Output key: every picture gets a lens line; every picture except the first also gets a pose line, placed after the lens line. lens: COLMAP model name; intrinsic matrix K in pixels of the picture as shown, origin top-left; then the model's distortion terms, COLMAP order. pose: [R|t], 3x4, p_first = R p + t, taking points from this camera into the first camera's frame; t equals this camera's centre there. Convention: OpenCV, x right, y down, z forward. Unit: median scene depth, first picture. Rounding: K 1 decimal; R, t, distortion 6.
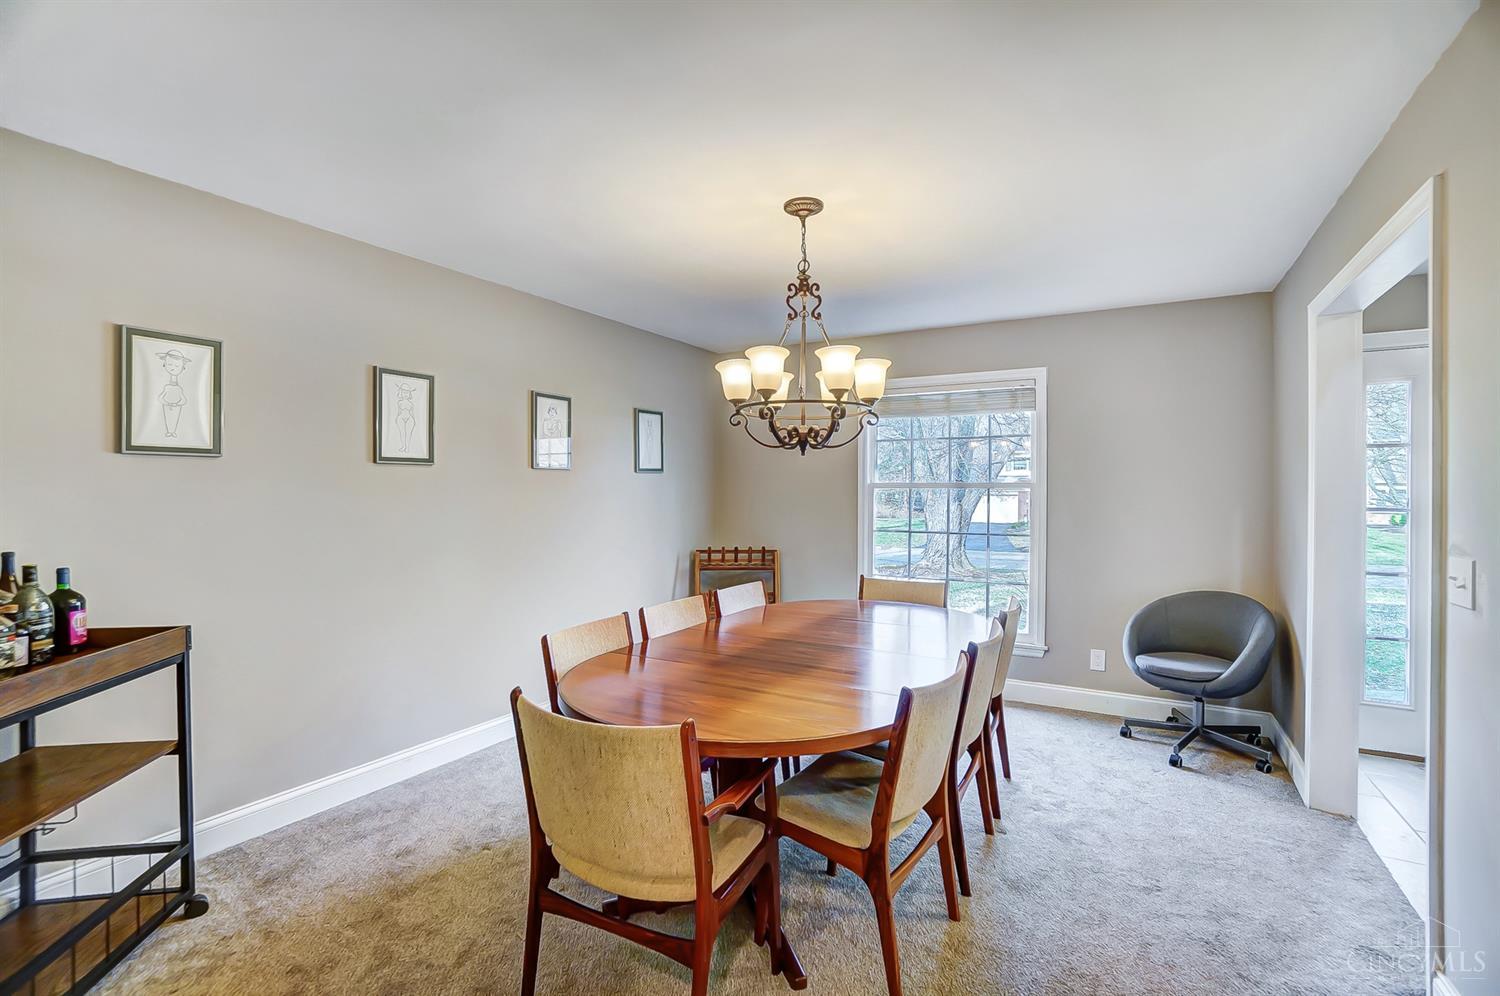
lens RADIAL K [[652.2, 0, 745.5], [0, 652.2, 488.5], [0, 0, 1]] dist [0.000652, 0.005158]
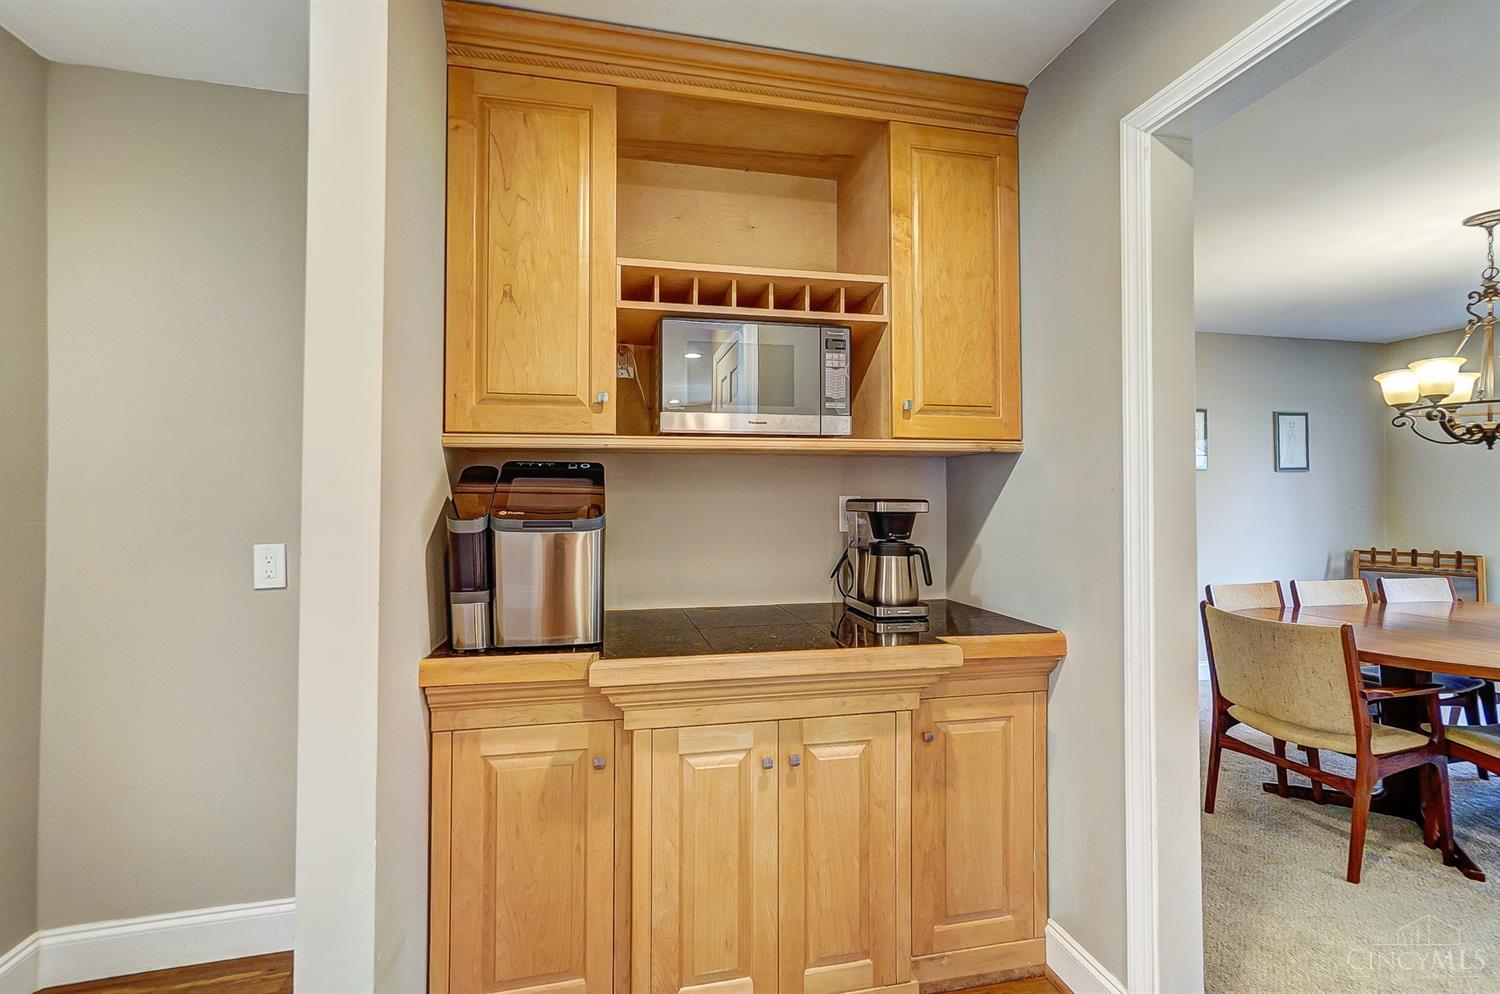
lens RADIAL K [[652.2, 0, 745.5], [0, 652.2, 487.5], [0, 0, 1]] dist [0.000652, 0.005158]
pose [[0.678968, -0.008125, -0.734122, 0.050143], [-0.000711, 0.999931, -0.011724, 0.025636], [0.734167, 0.008482, 0.678916, -0.633782]]
